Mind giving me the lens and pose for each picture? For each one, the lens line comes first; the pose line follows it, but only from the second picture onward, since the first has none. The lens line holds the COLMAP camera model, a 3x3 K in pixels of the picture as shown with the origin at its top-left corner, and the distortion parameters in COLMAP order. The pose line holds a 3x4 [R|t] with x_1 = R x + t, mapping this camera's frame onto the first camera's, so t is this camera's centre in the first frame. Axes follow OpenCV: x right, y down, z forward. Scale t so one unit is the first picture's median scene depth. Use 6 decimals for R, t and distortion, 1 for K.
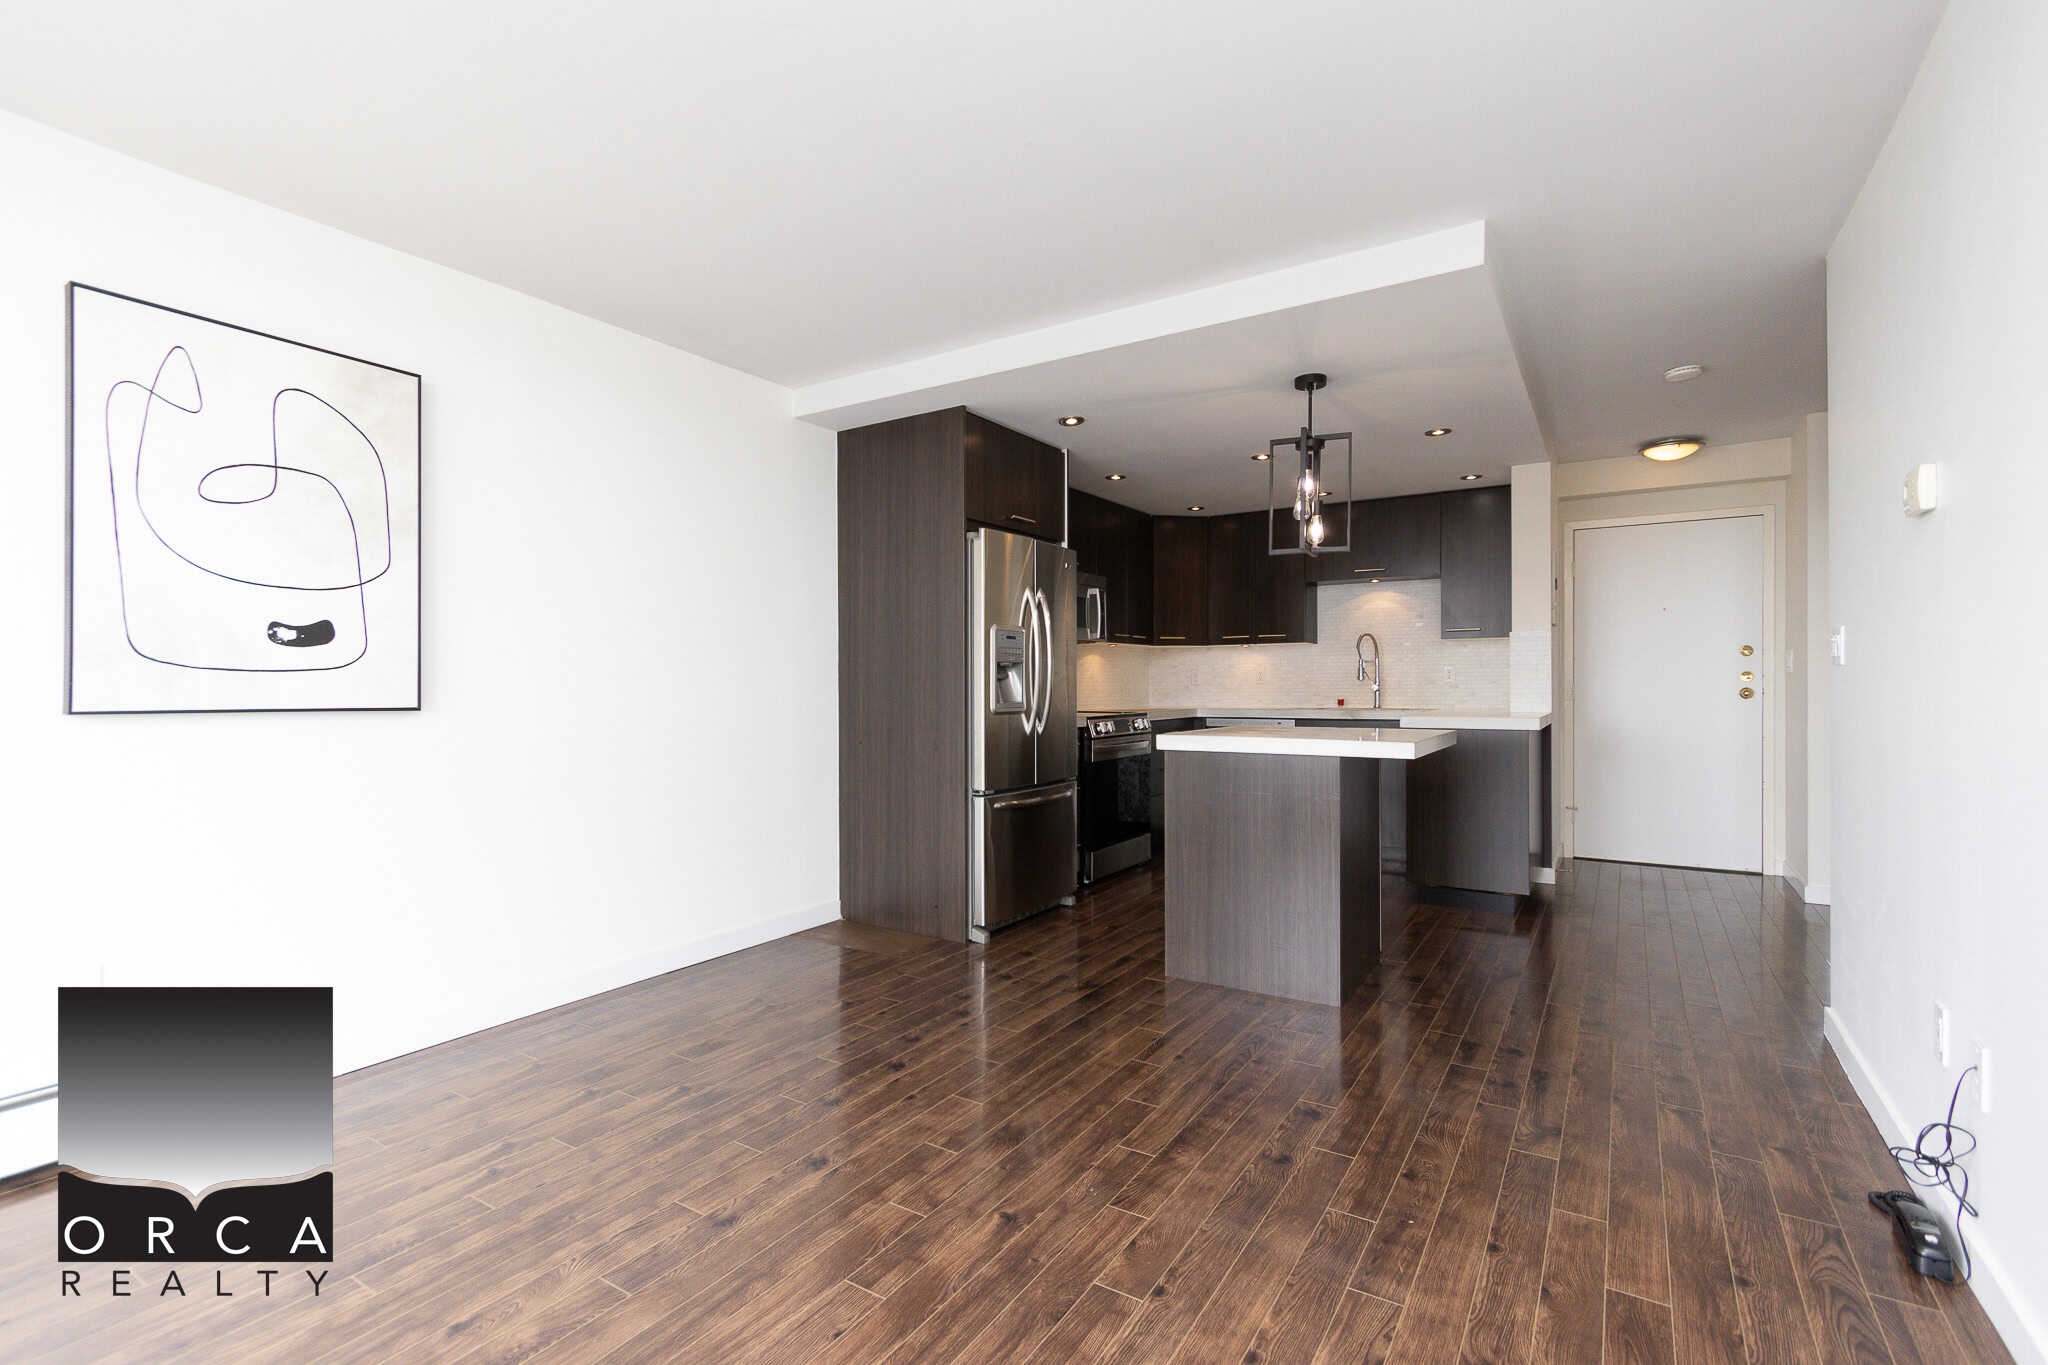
lens RADIAL K [[925.0, 0, 1018.1], [0, 925.0, 690.3], [0, 0, 1]] dist [0.004470, -0.000922]
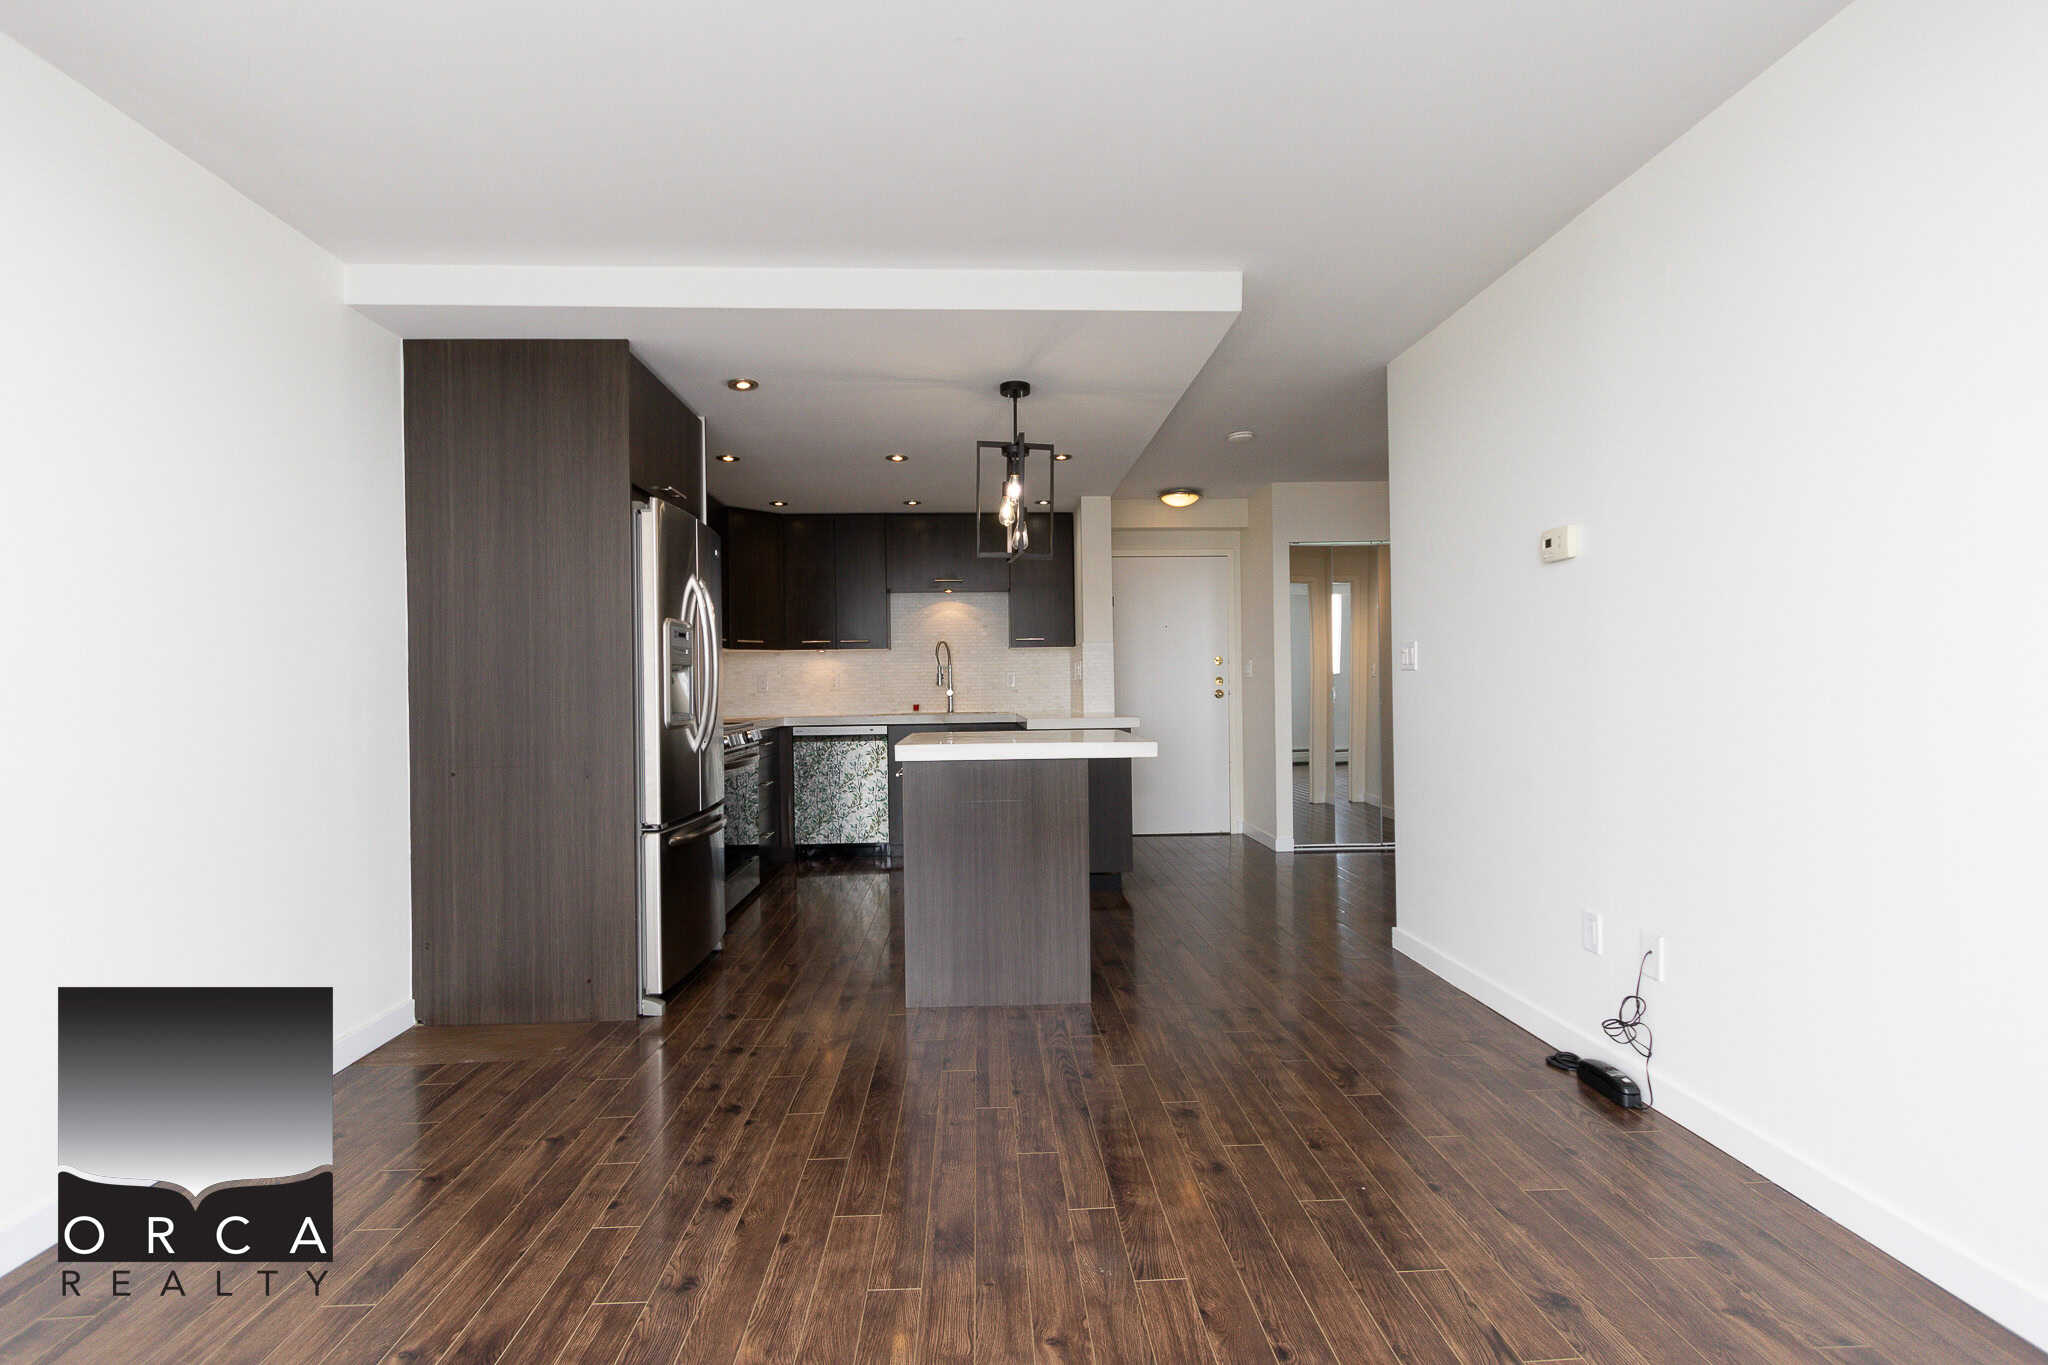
lens RADIAL K [[913.5, 0, 1011.0], [0, 913.5, 696.5], [0, 0, 1]] dist [0.002082, -0.000197]
pose [[0.816886, -0.012824, 0.576656, -0.265105], [0.013386, 0.999905, 0.003275, -0.001987], [-0.576644, 0.005044, 0.816980, 0.191265]]
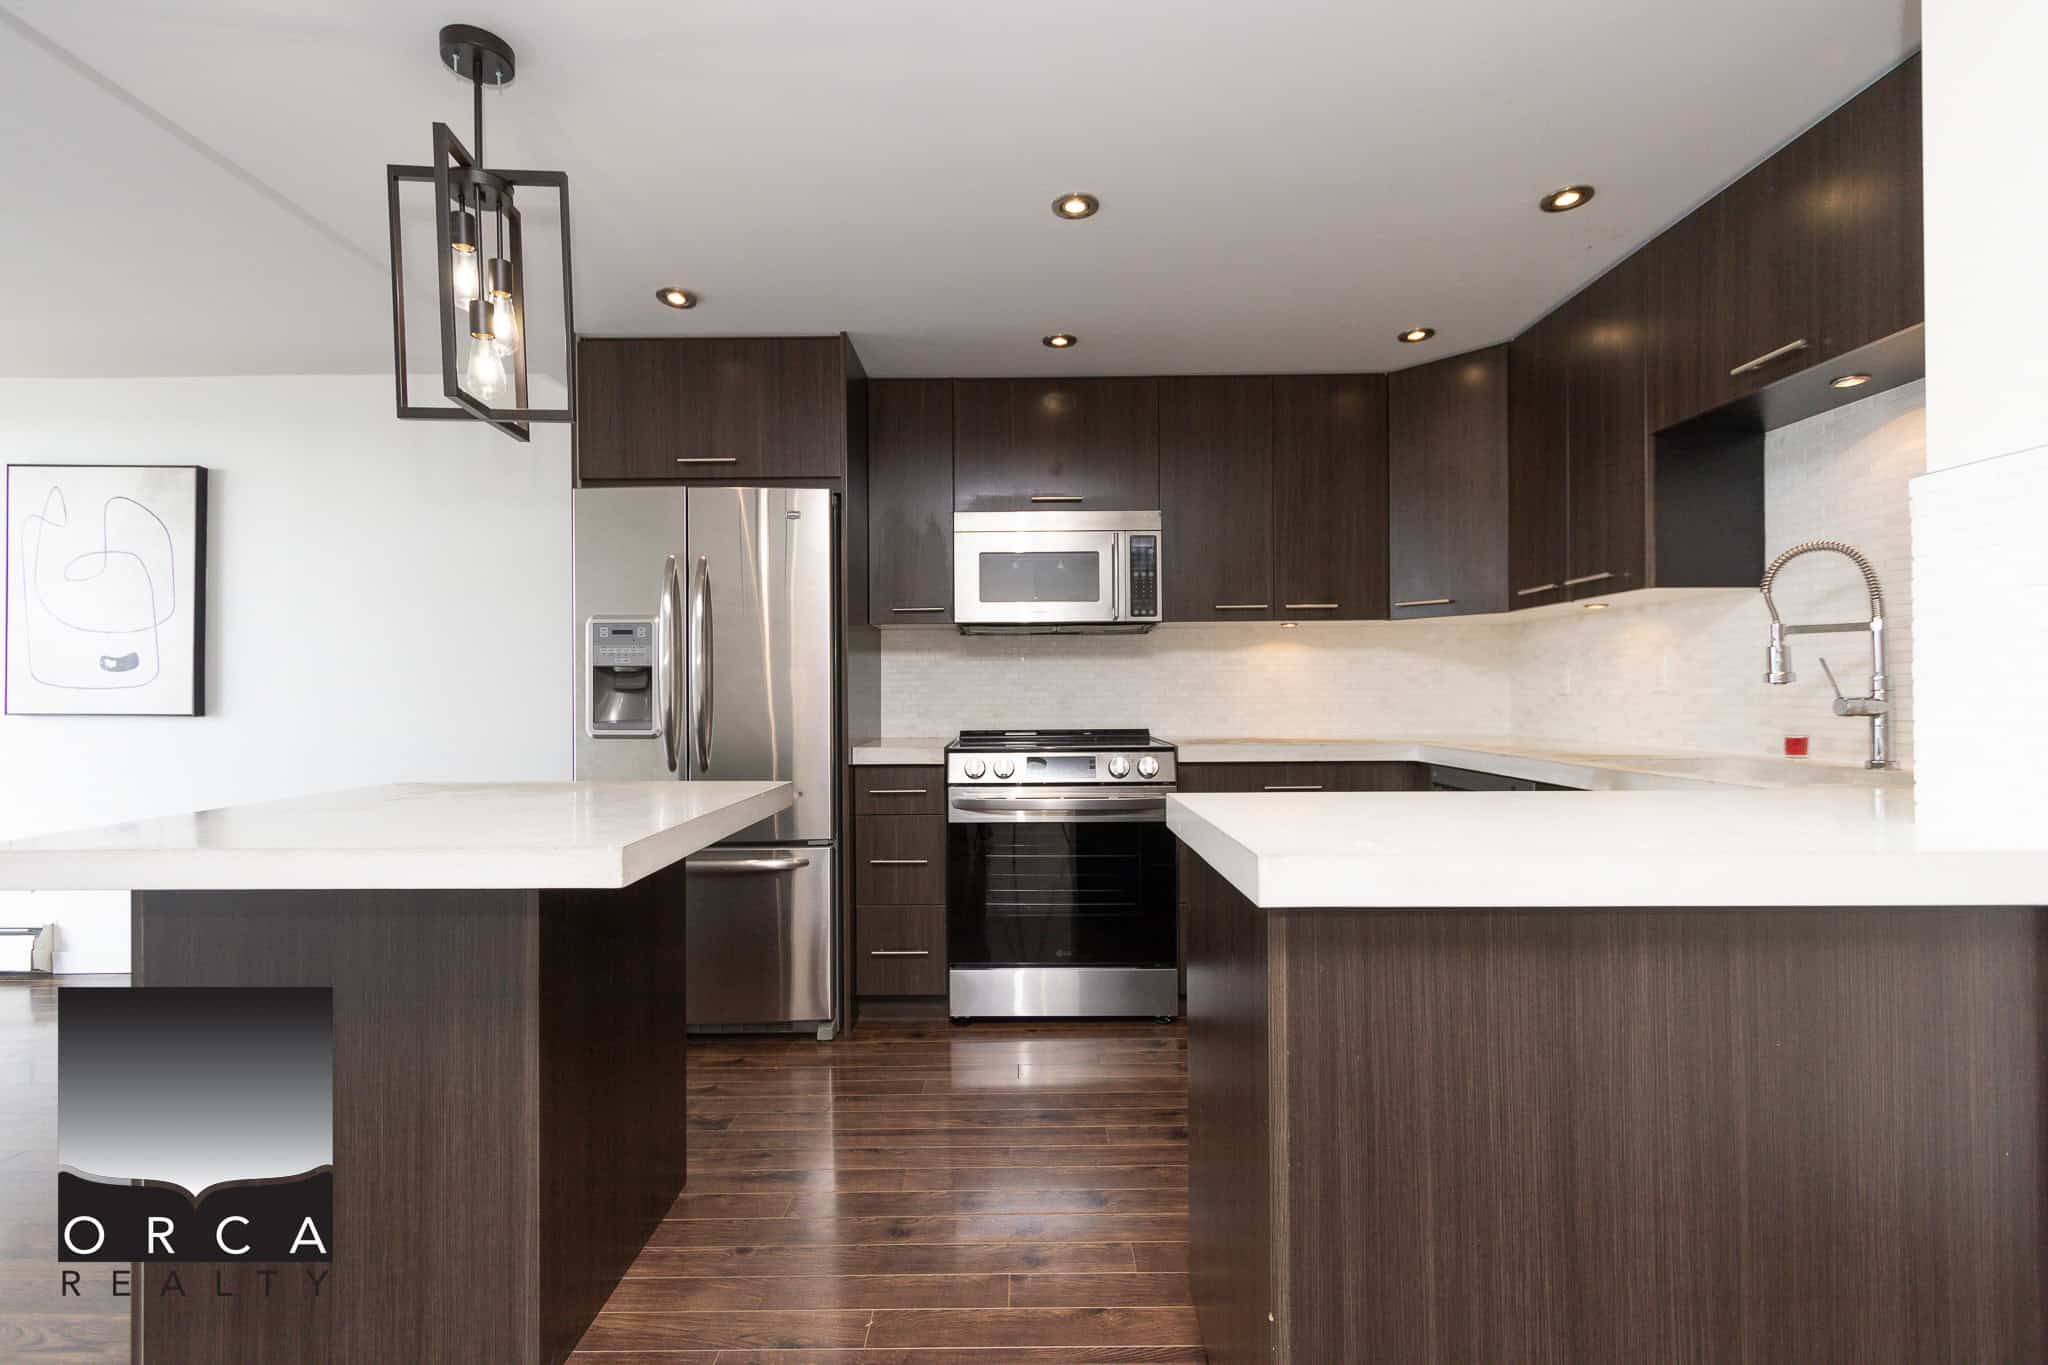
lens RADIAL K [[925.0, 0, 1018.1], [0, 925.0, 690.3], [0, 0, 1]] dist [0.004470, -0.000922]
pose [[0.542813, -0.002289, -0.839850, 0.855266], [-0.001726, 0.999991, -0.003841, -0.010106], [0.839852, 0.003535, 0.542805, 0.970103]]
